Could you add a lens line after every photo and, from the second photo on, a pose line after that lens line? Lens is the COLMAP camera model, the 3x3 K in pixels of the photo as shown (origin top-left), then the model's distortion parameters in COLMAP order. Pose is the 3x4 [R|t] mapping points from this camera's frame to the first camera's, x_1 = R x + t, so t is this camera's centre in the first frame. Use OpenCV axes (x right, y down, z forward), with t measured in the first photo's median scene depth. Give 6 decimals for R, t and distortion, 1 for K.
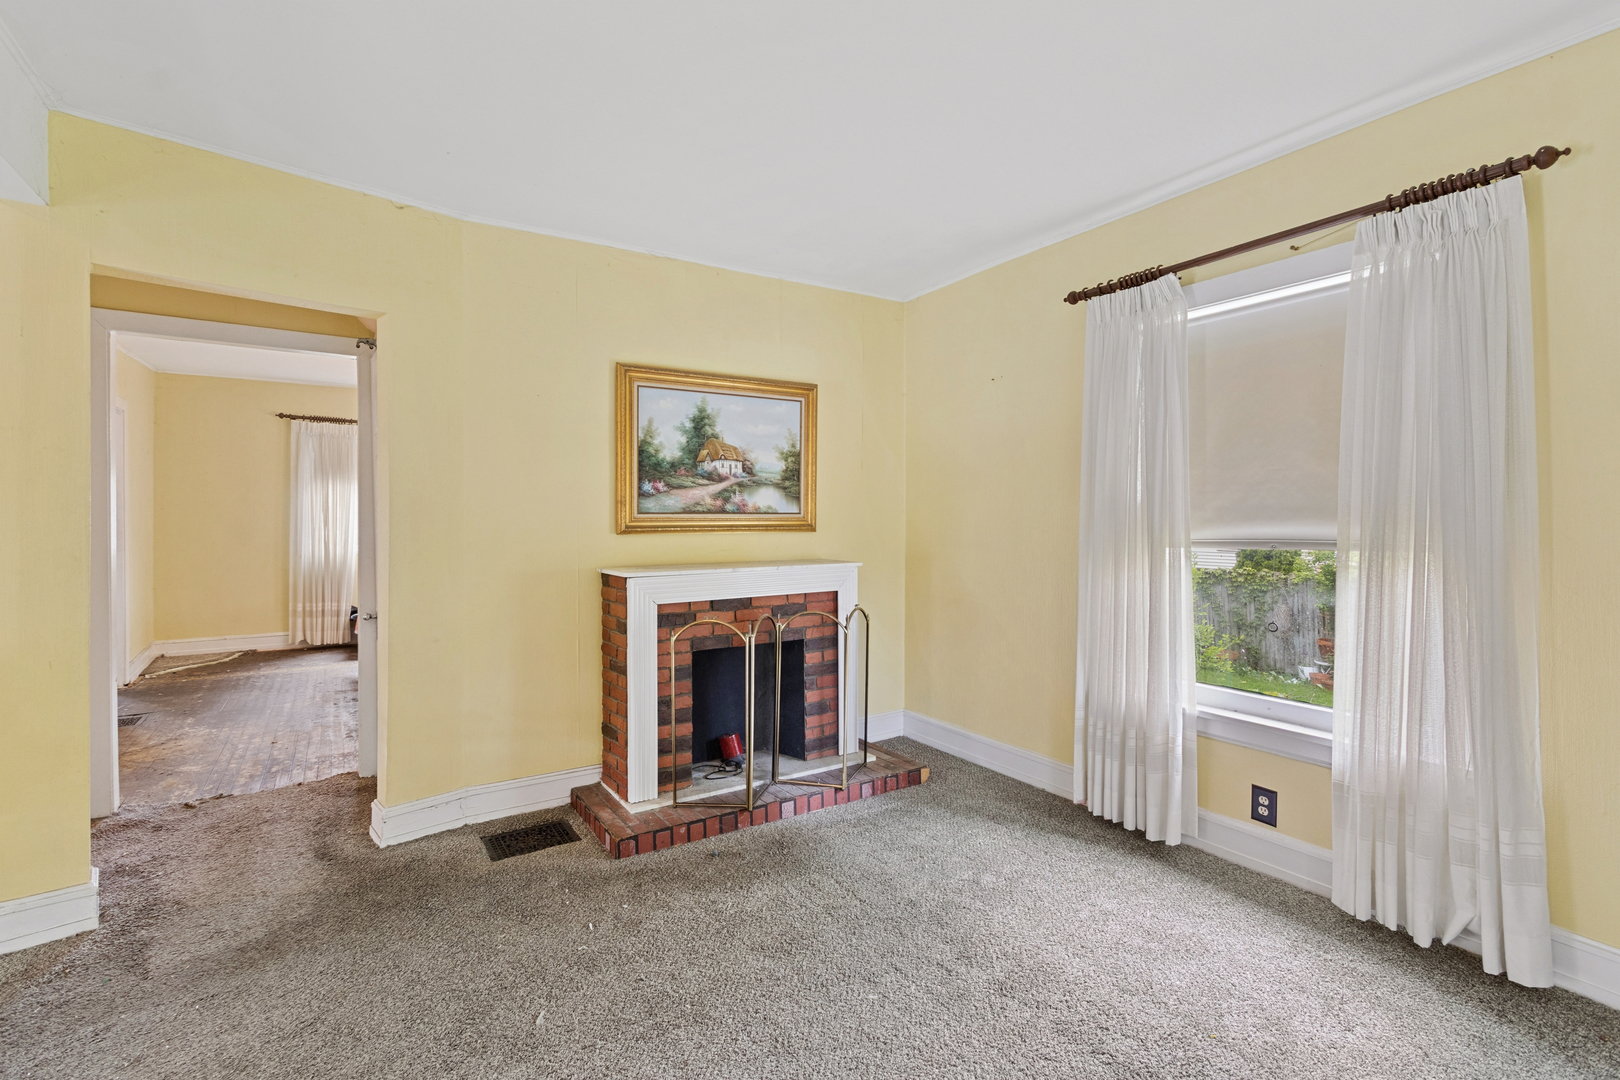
lens RADIAL K [[748.3, 0, 804.9], [0, 748.3, 521.3], [0, 0, 1]] dist [0.001925, -0.000853]
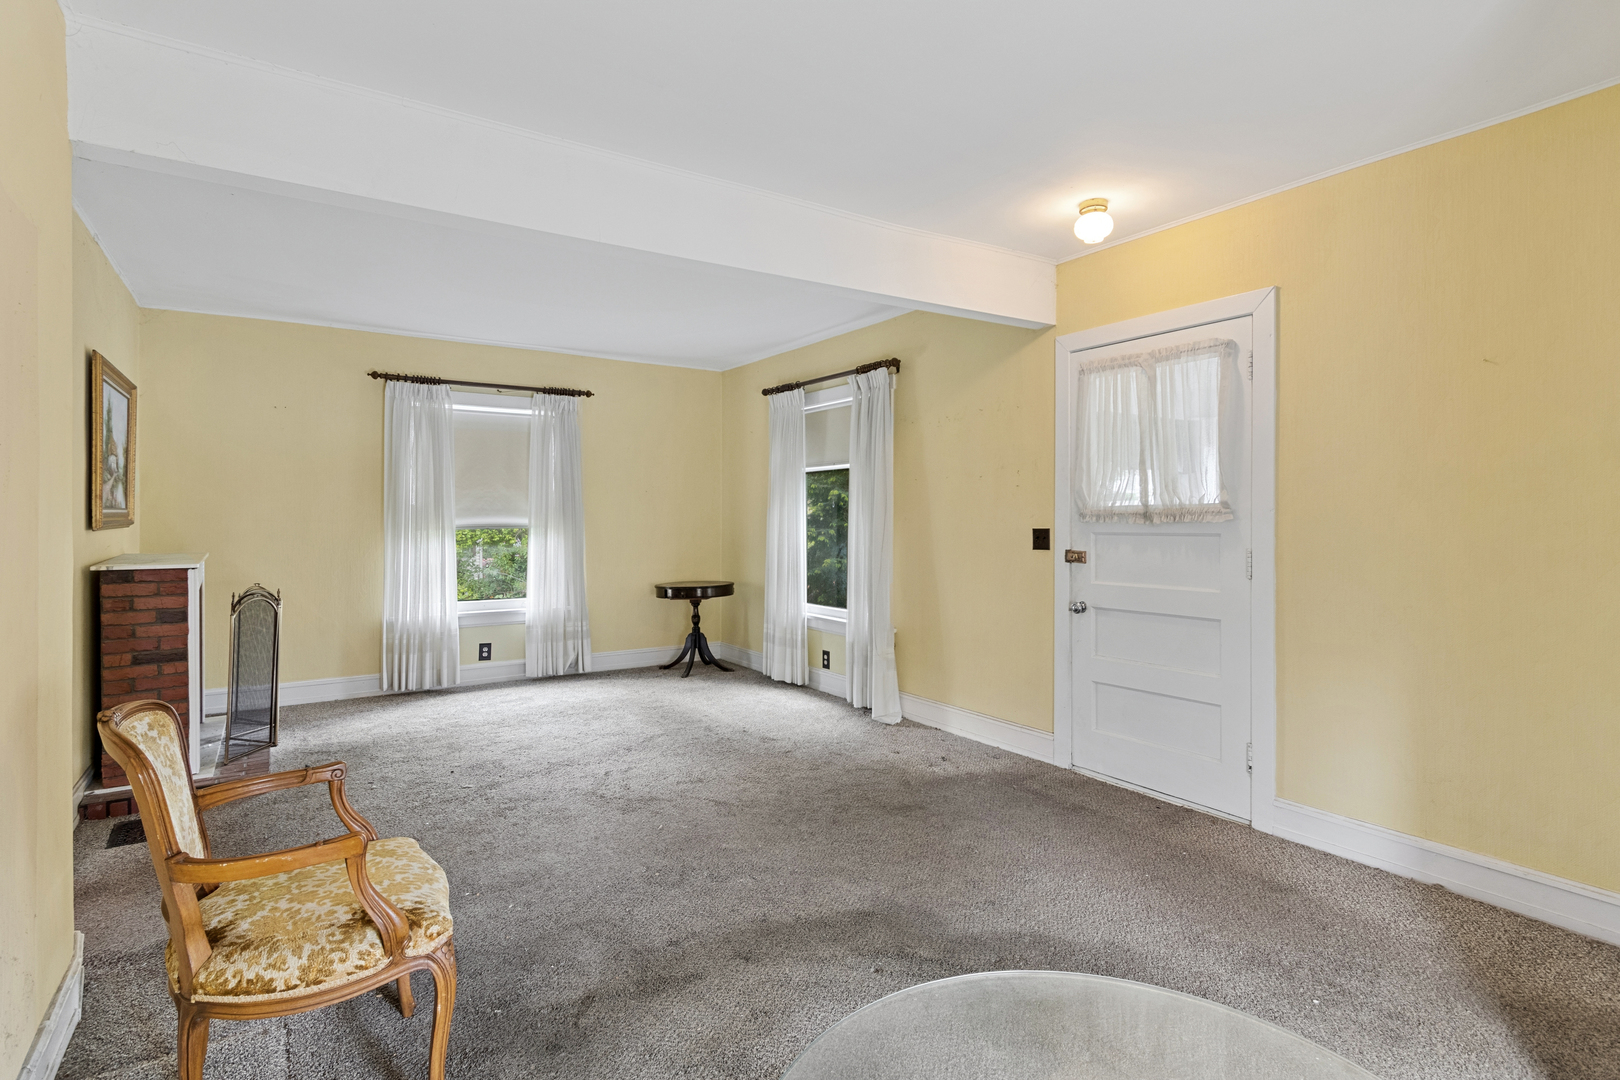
lens RADIAL K [[805.9, 0, 810.0], [0, 805.9, 540.0], [0, 0, 1]] dist [0.000535, 0.000050]
pose [[-0.022764, -0.031512, 0.999244, -1.250723], [0.000303, 0.999503, 0.031527, -0.003203], [-0.999741, 0.001021, -0.022743, 0.106823]]
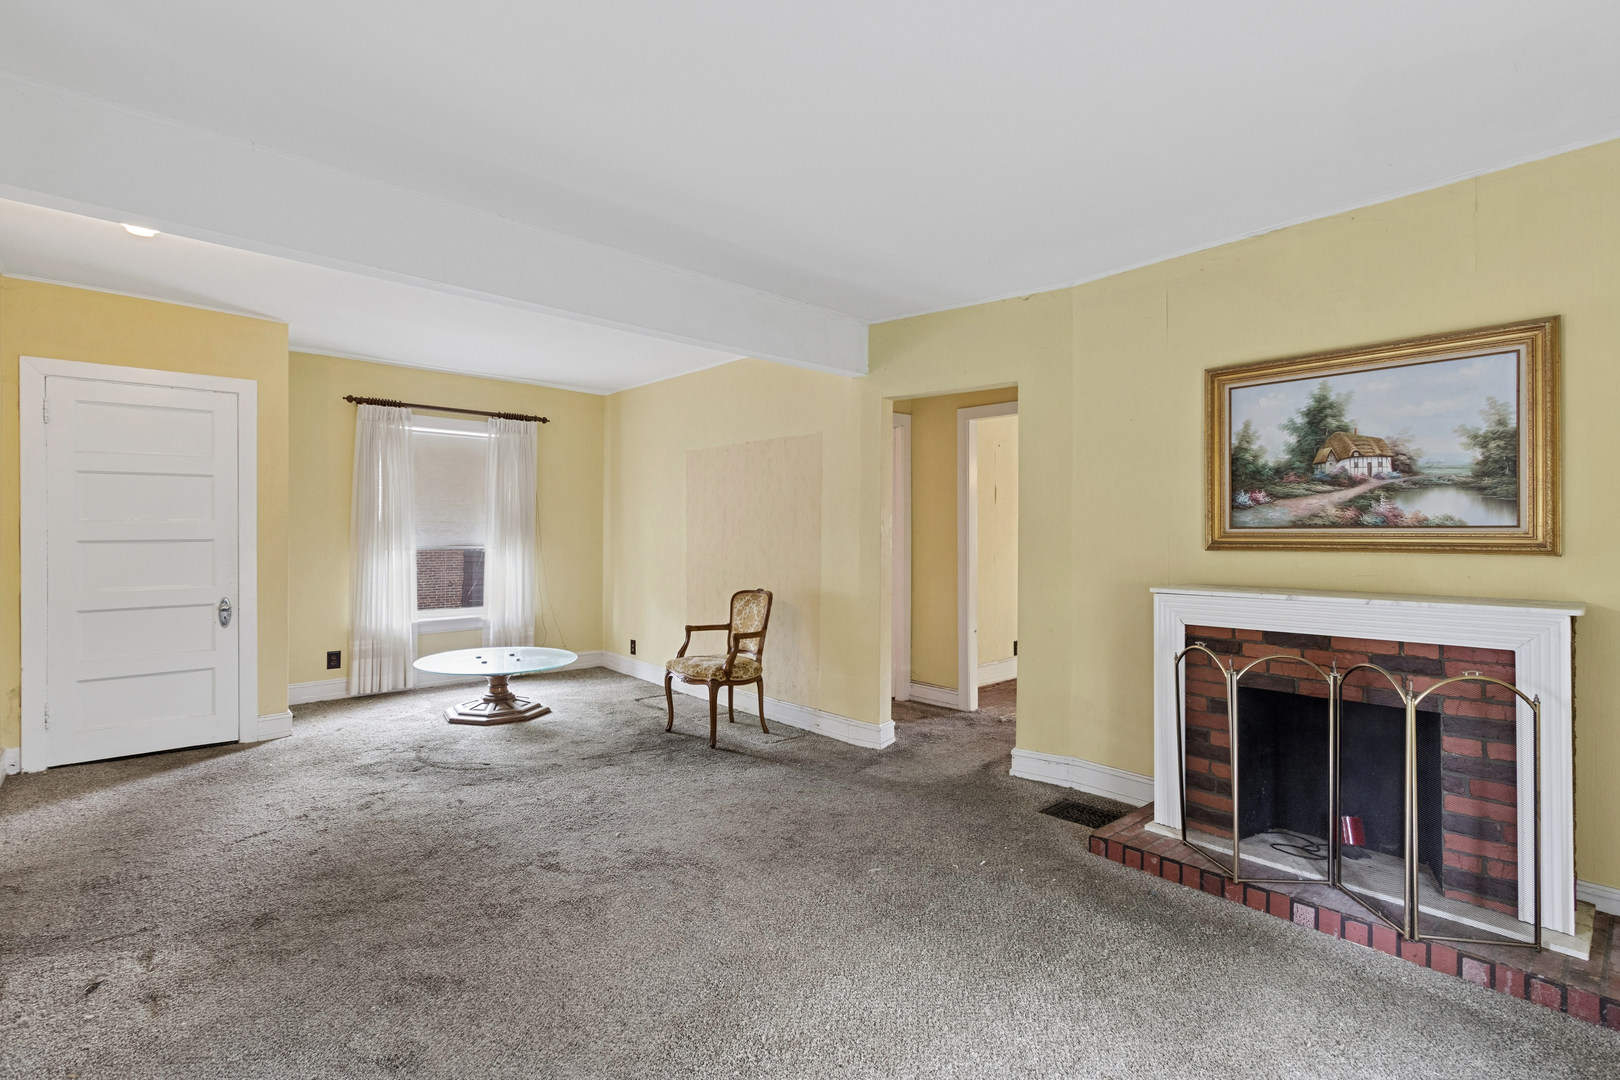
lens RADIAL K [[748.3, 0, 804.9], [0, 748.3, 521.3], [0, 0, 1]] dist [0.001925, -0.000853]
pose [[0.163038, -0.011883, -0.986548, 0.582117], [-0.006230, 0.999895, -0.013073, -0.003167], [0.986600, 0.008278, 0.162947, 0.330272]]
